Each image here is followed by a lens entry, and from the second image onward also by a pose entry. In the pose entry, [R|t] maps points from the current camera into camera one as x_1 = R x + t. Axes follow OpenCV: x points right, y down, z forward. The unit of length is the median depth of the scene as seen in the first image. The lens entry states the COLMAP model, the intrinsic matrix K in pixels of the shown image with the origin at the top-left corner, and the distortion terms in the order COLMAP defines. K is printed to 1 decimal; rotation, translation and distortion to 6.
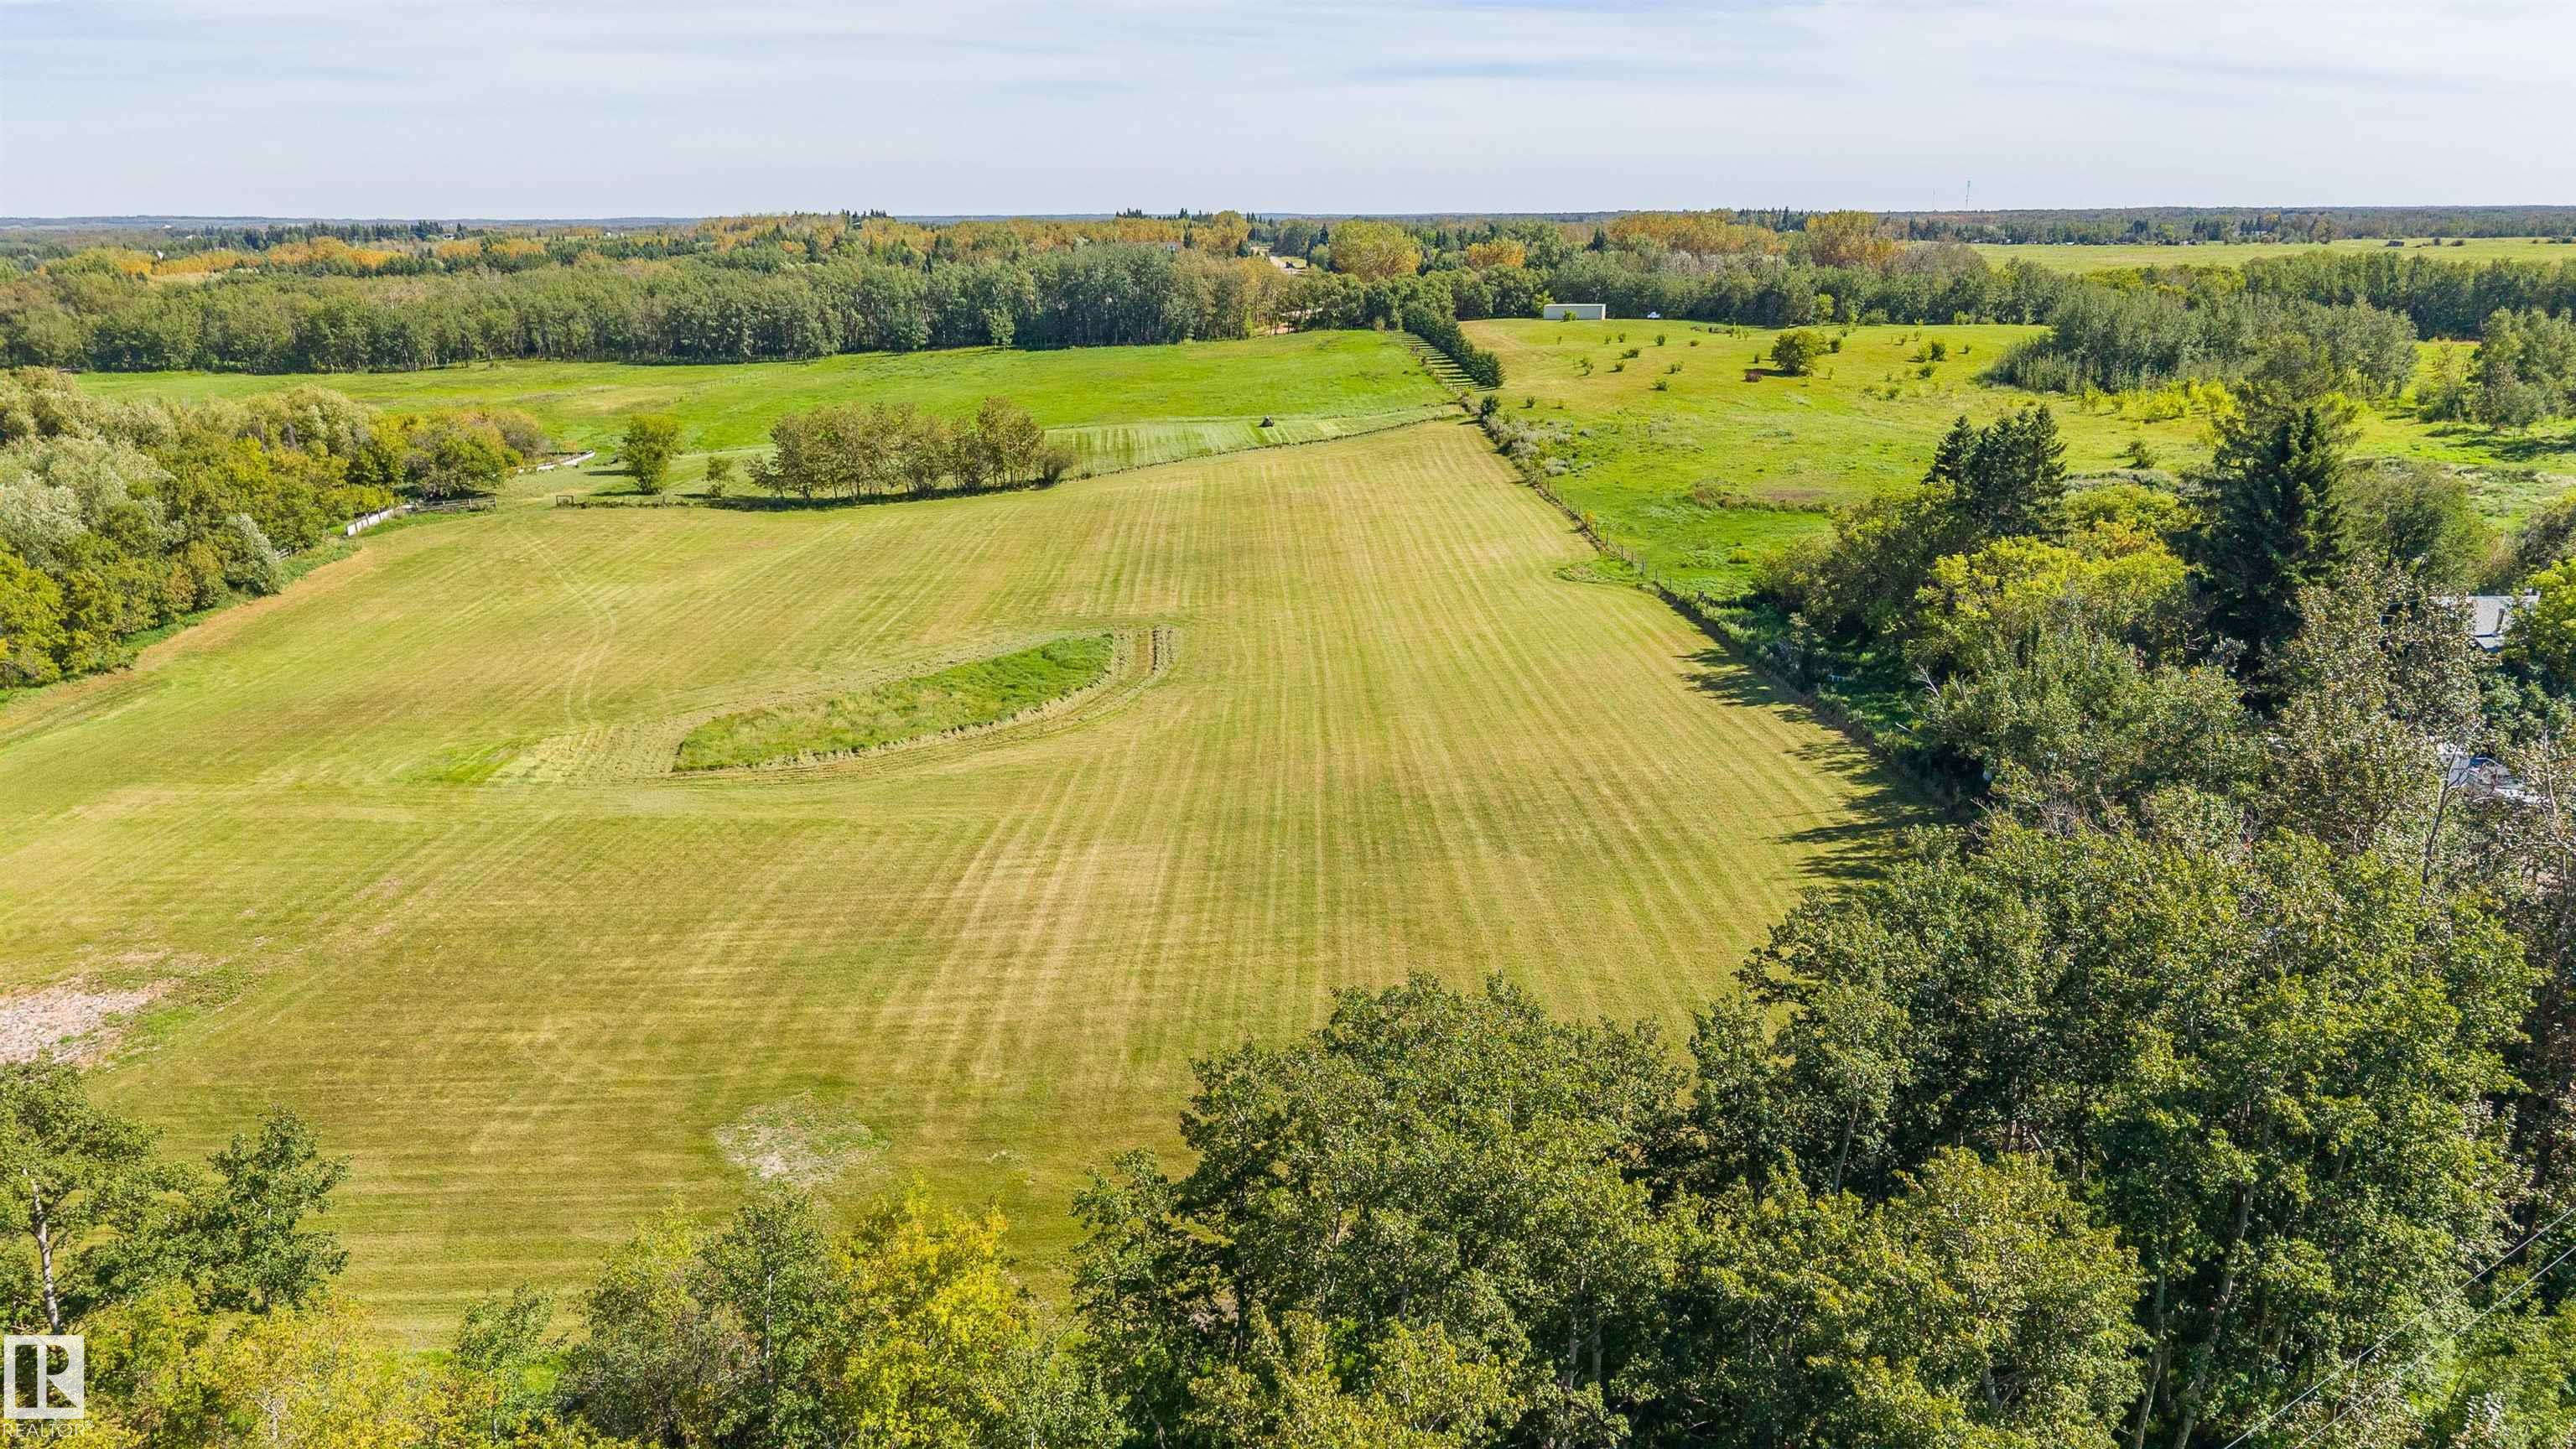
lens RADIAL K [[1713.2, 0, 1283.8], [0, 1713.2, 745.3], [0, 0, 1]] dist [0.025541, -0.031363]
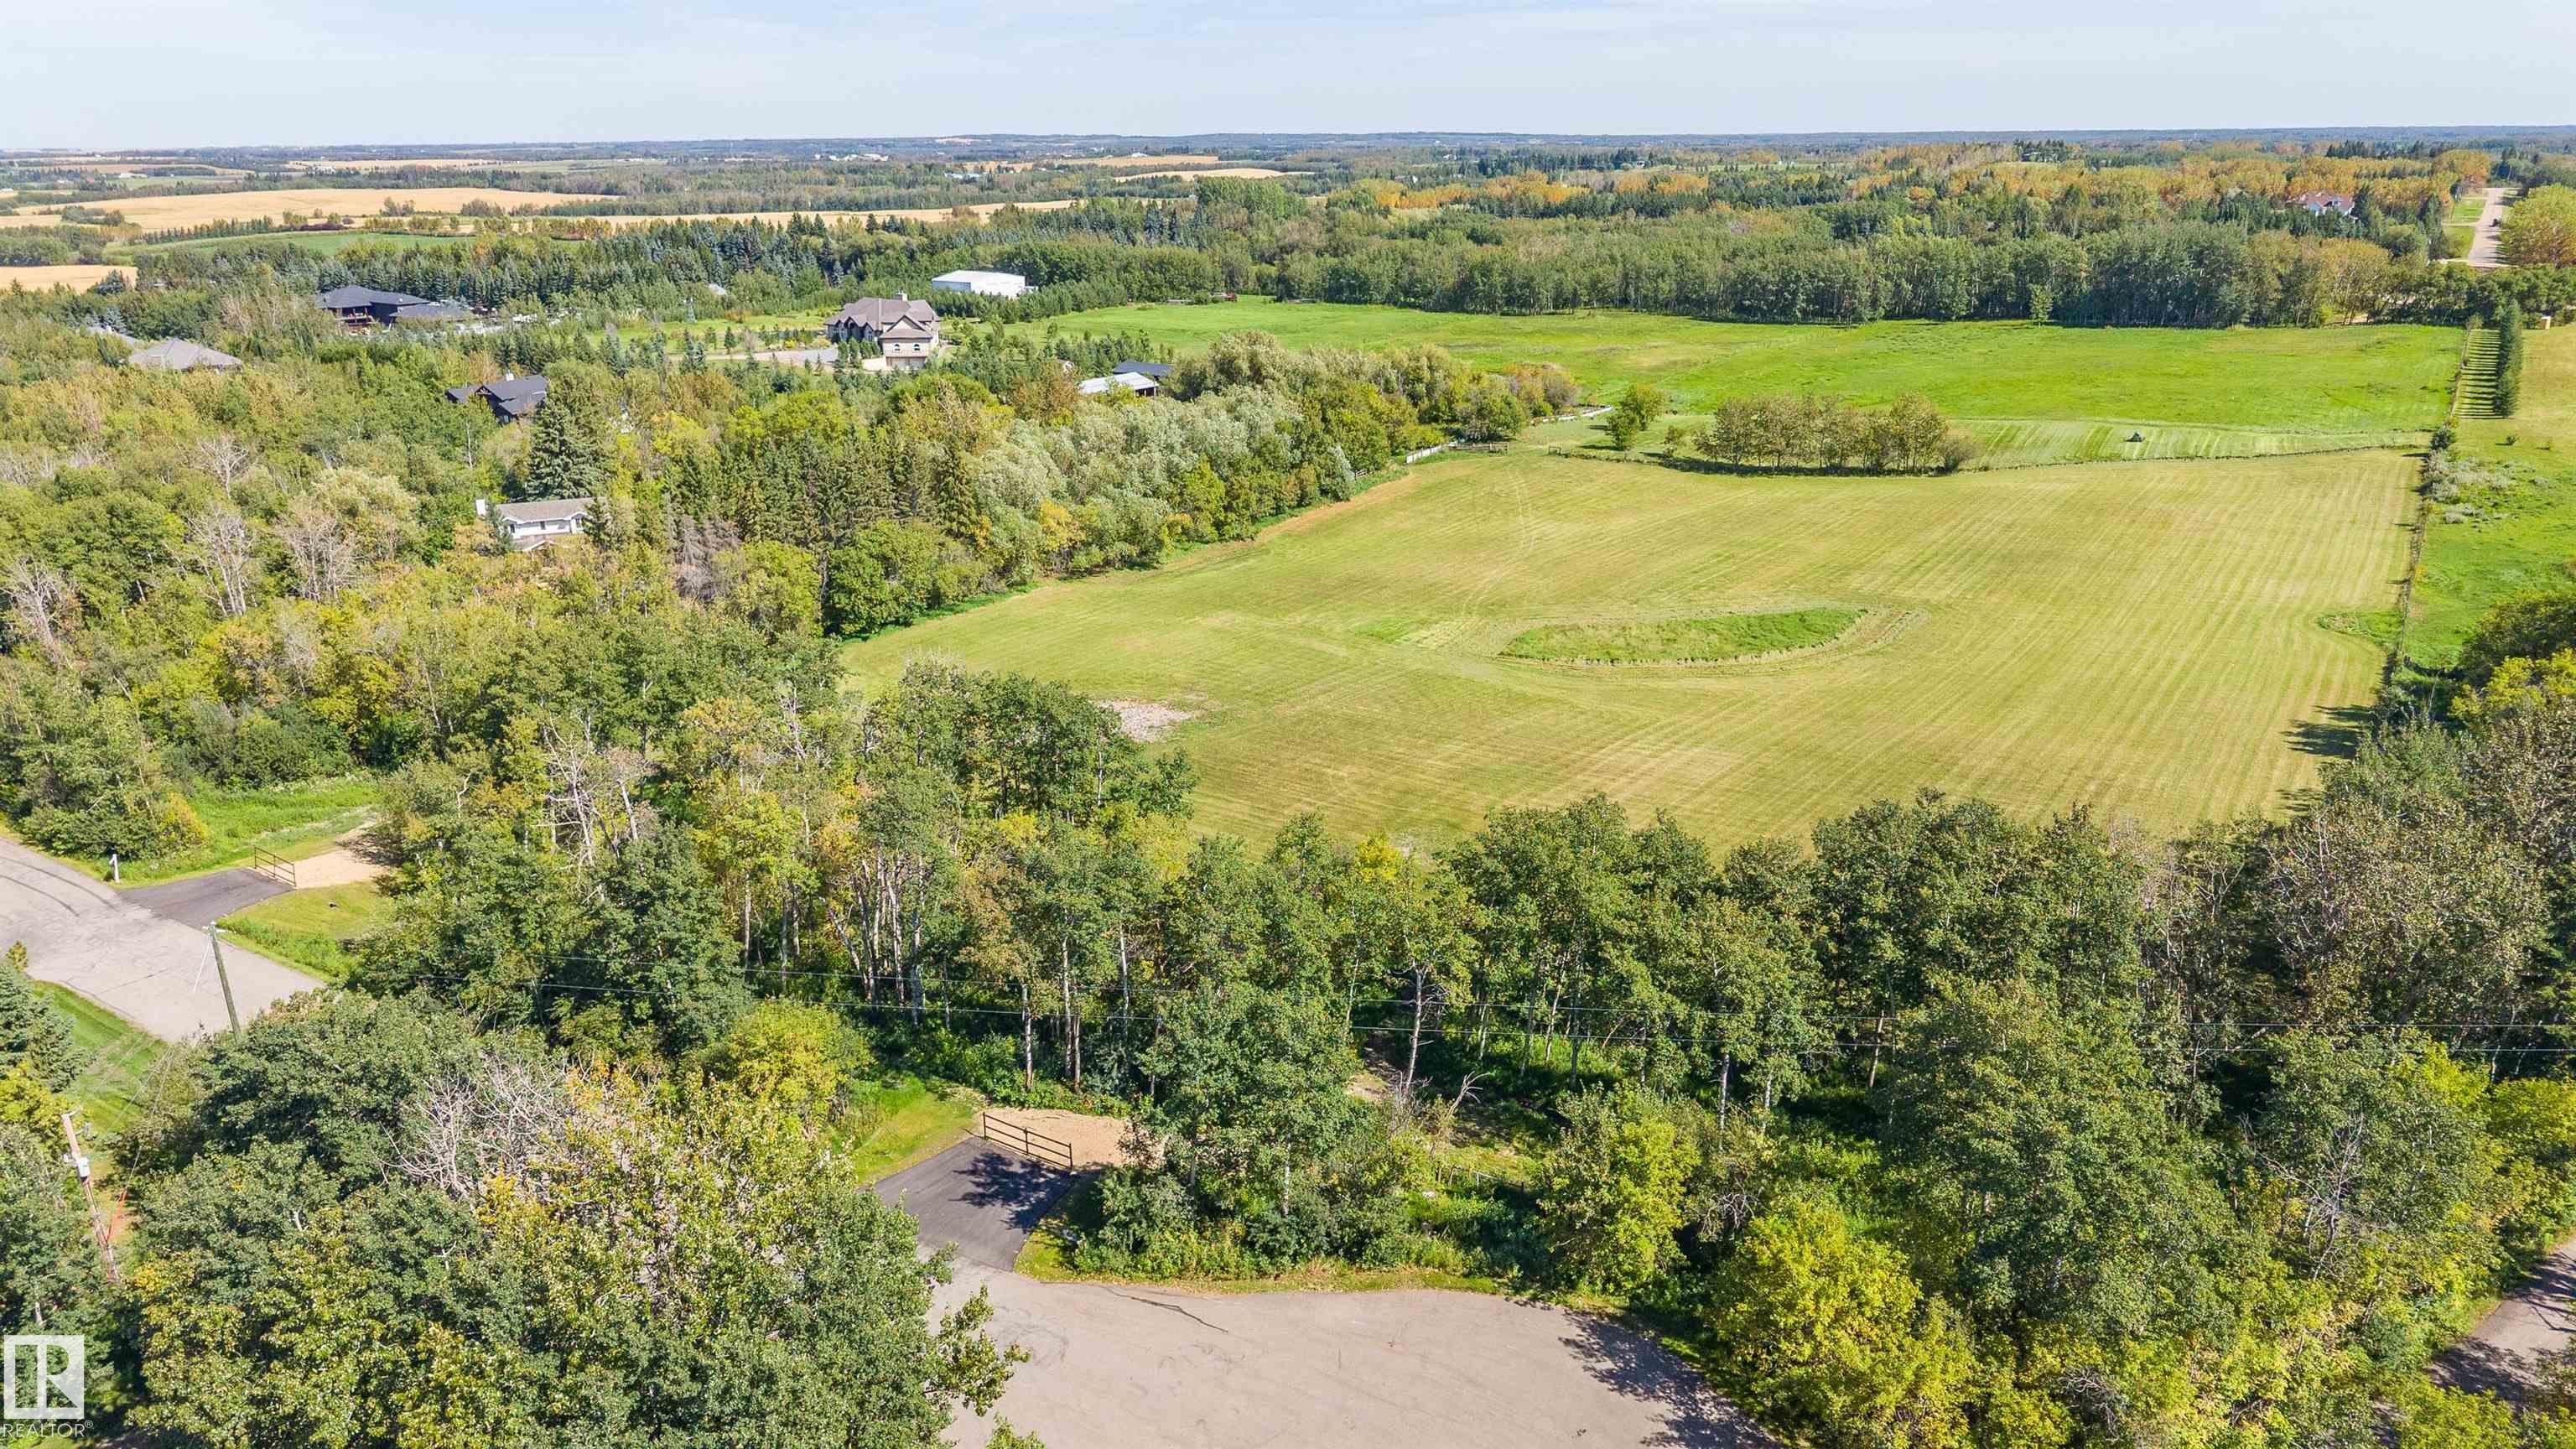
lens RADIAL K [[1713.2, 0, 1281.8], [0, 1713.2, 742.4], [0, 0, 1]] dist [0.025541, -0.031363]
pose [[0.800307, 0.198846, -0.565657, 0.114427], [-0.173021, 0.979863, 0.099657, -0.008083], [0.574083, 0.018114, 0.818597, -0.115119]]
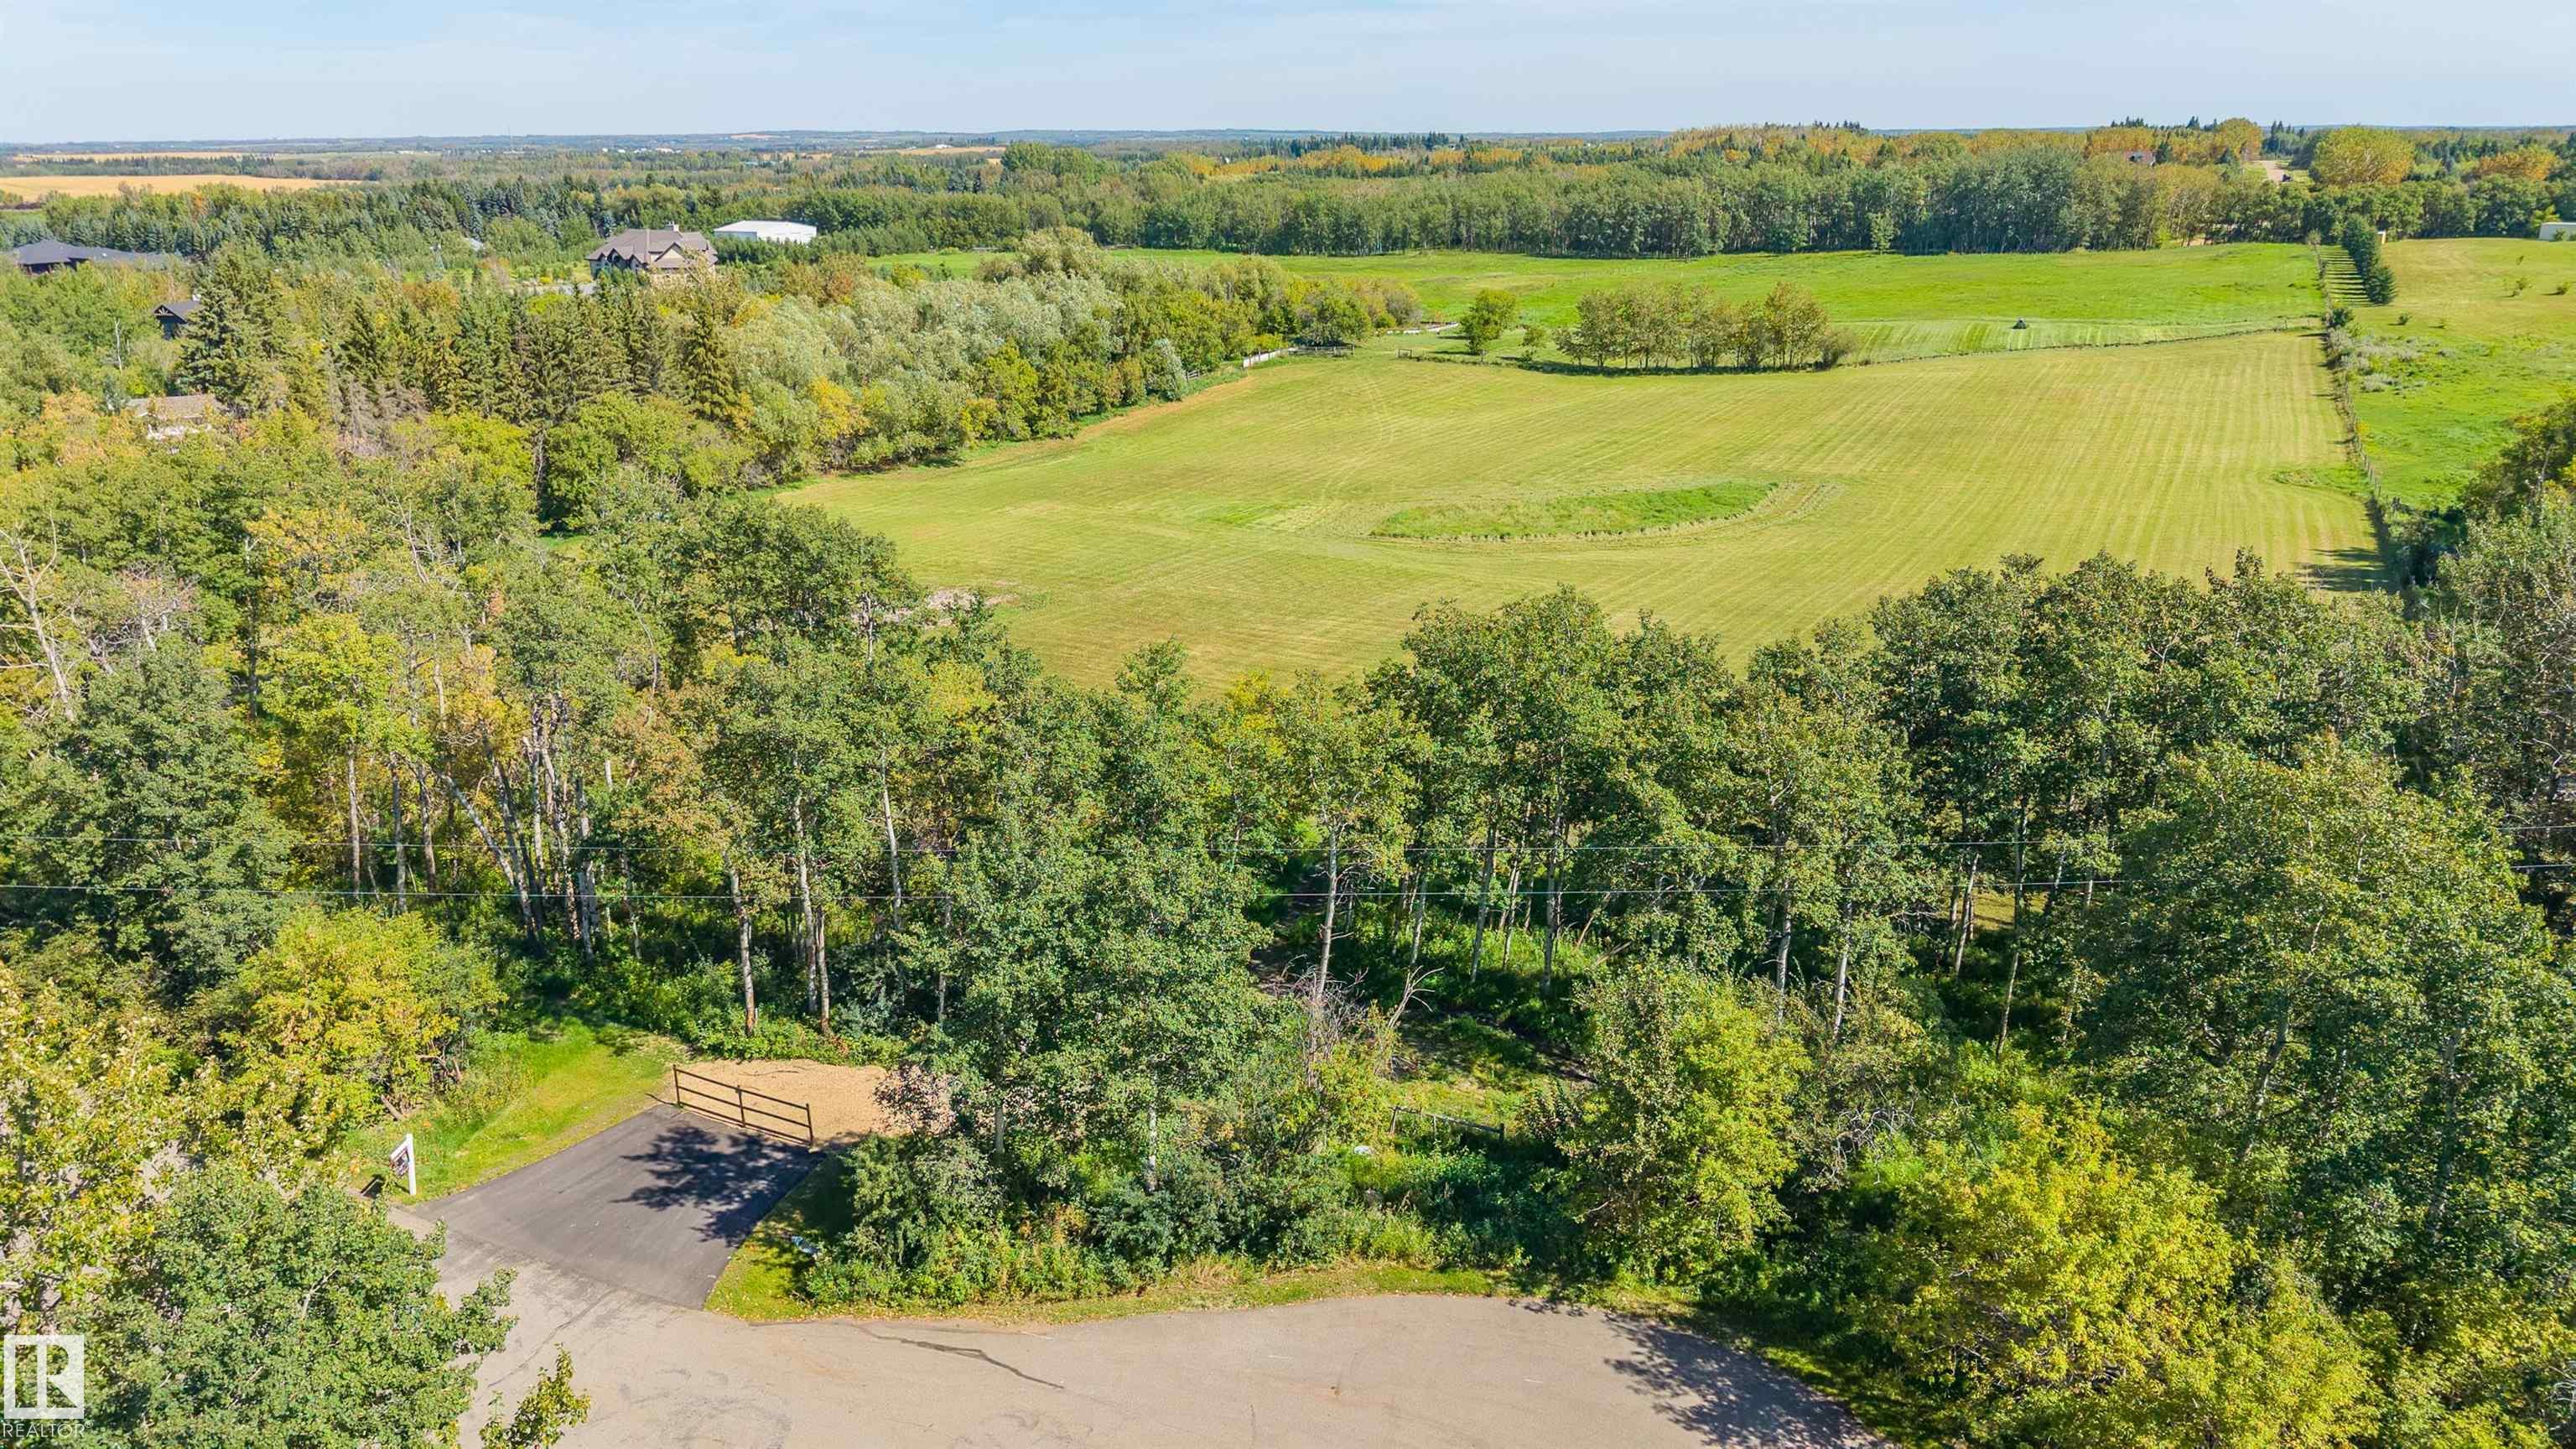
lens RADIAL K [[1713.2, 0, 1282.9], [0, 1713.2, 742.1], [0, 0, 1]] dist [0.025541, -0.031363]
pose [[0.858945, 0.171438, -0.482517, 0.075041], [-0.150173, 0.985194, 0.082711, 0.022149], [0.489552, 0.001416, 0.871973, -0.053763]]
